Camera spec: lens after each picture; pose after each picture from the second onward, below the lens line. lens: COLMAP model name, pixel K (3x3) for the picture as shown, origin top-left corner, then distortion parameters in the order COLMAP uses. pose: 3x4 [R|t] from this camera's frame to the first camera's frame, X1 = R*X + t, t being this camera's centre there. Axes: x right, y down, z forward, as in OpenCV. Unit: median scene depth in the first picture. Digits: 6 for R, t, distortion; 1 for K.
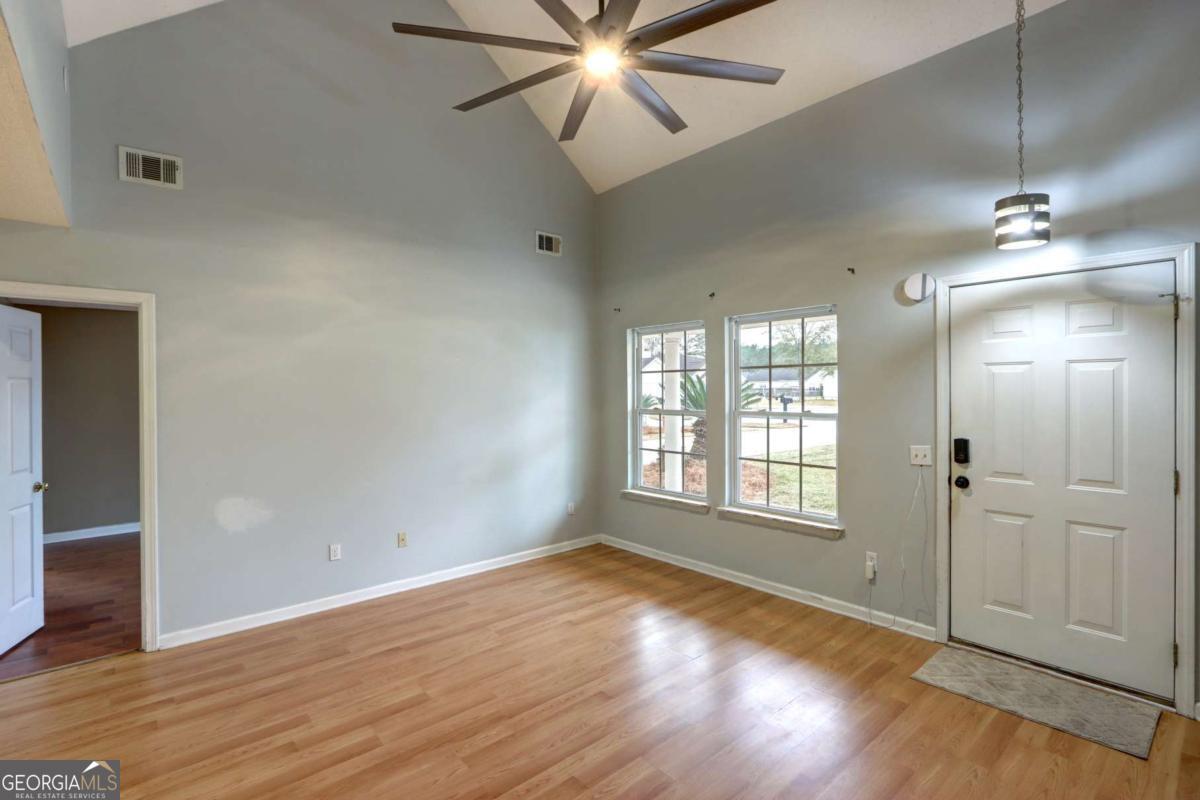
lens RADIAL K [[561.0, 0, 596.3], [0, 561.0, 393.9], [0, 0, 1]] dist [-0.012372, 0.000763]
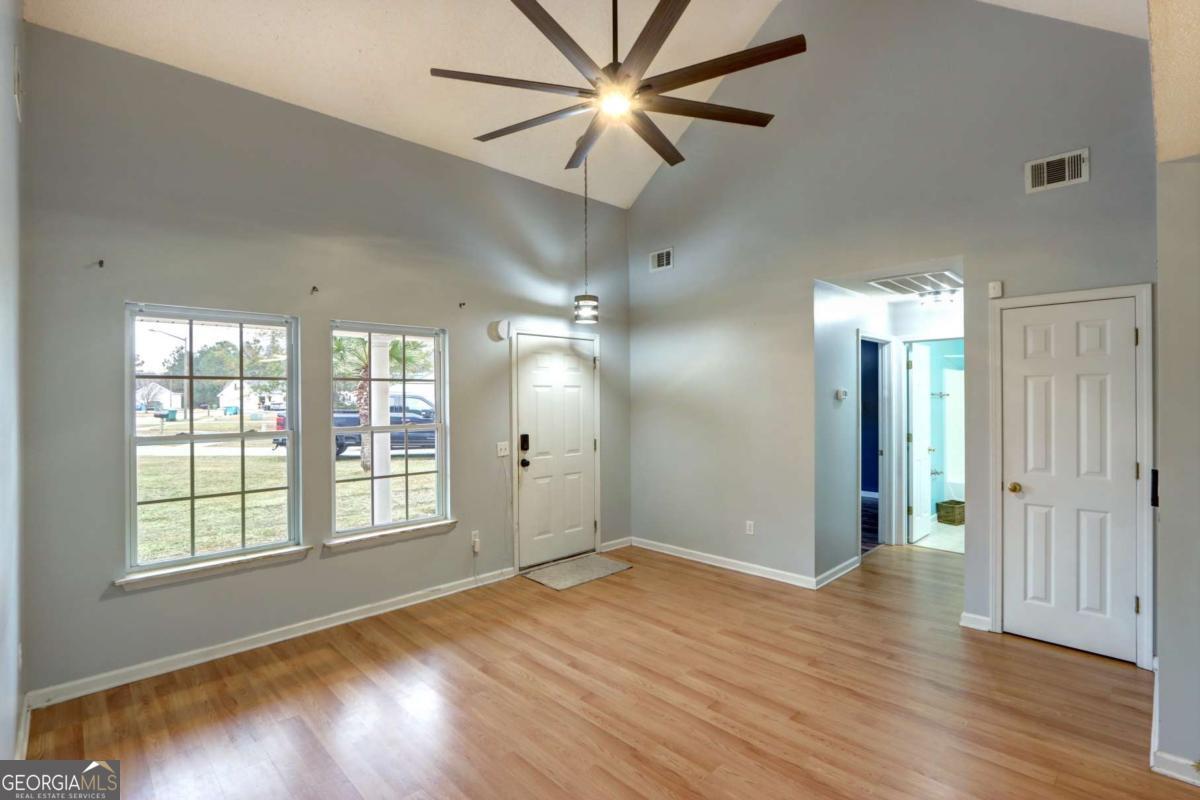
lens RADIAL K [[558.1, 0, 582.0], [0, 558.1, 402.2], [0, 0, 1]] dist [-0.017518, 0.000237]
pose [[-0.036995, -0.002660, 0.999312, -0.817429], [0.015922, 0.999868, 0.003251, -0.009640], [-0.999189, 0.016031, -0.036948, 0.839463]]
